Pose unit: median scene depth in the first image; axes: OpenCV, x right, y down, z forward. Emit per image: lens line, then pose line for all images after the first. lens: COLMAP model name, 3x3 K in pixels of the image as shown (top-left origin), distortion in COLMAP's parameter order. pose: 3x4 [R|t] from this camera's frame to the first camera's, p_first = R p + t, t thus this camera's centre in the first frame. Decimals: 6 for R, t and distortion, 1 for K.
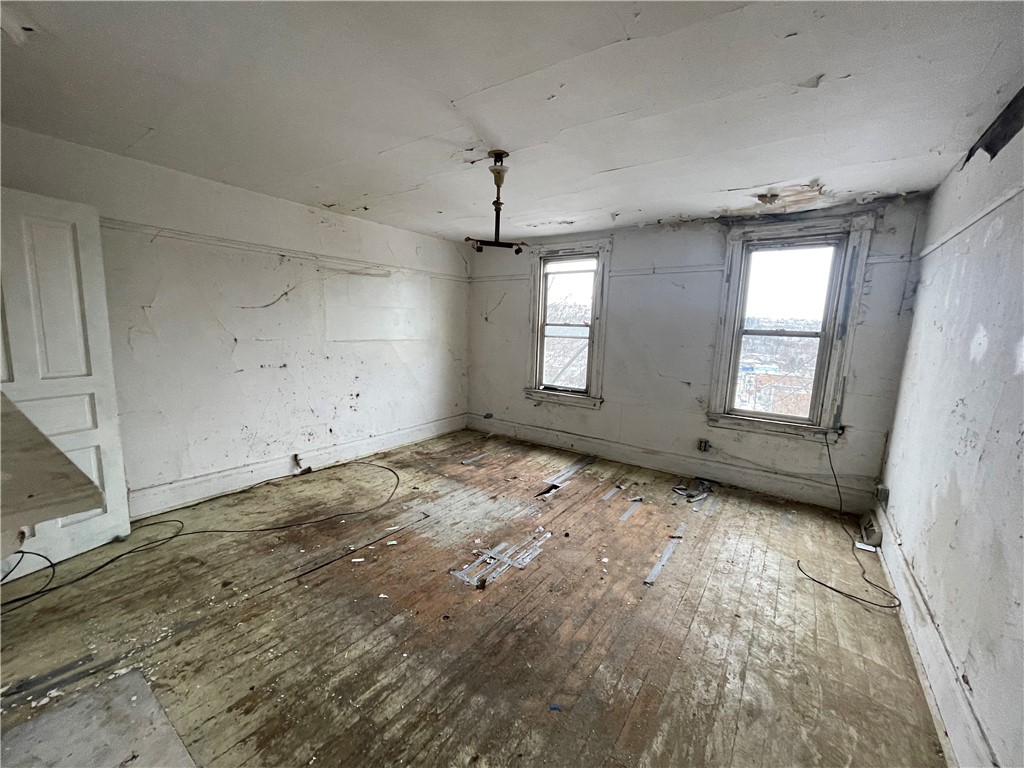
lens RADIAL K [[410.7, 0, 515.3], [0, 410.7, 386.3], [0, 0, 1]] dist [-0.009138, 0.000564]
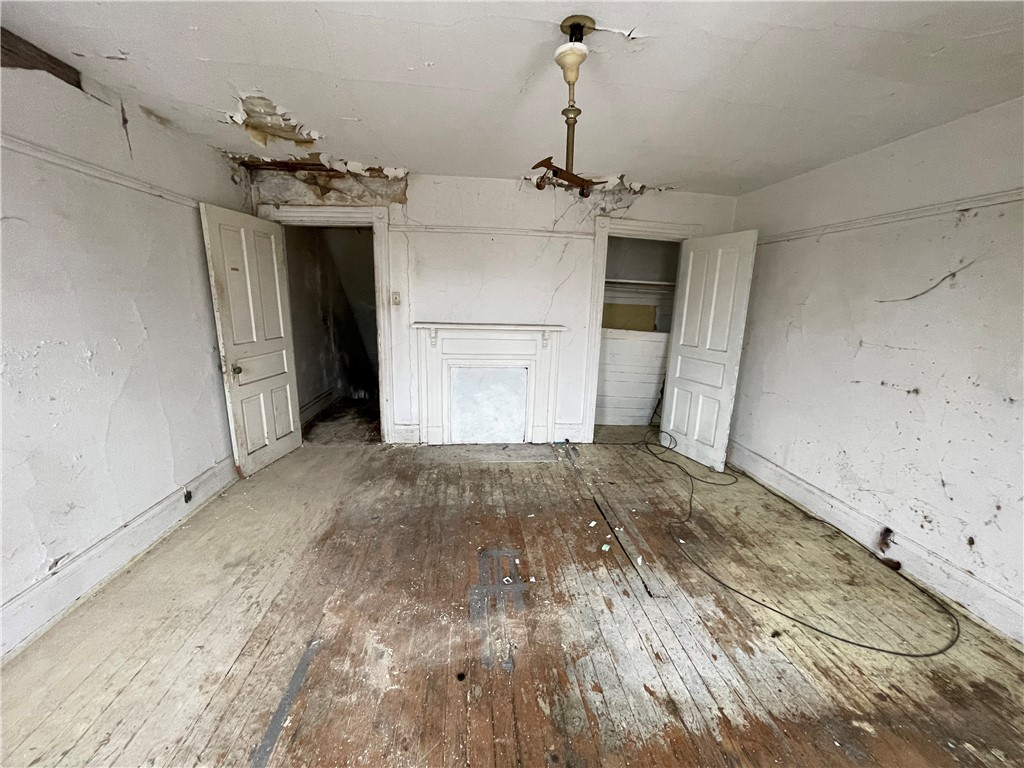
lens RADIAL K [[410.7, 0, 509.6], [0, 410.7, 388.4], [0, 0, 1]] dist [-0.009138, 0.000564]
pose [[-0.764056, 0.084599, -0.639579, 0.354336], [-0.147798, 0.942047, 0.301171, -0.168180], [0.627992, 0.324640, -0.707273, 1.163553]]
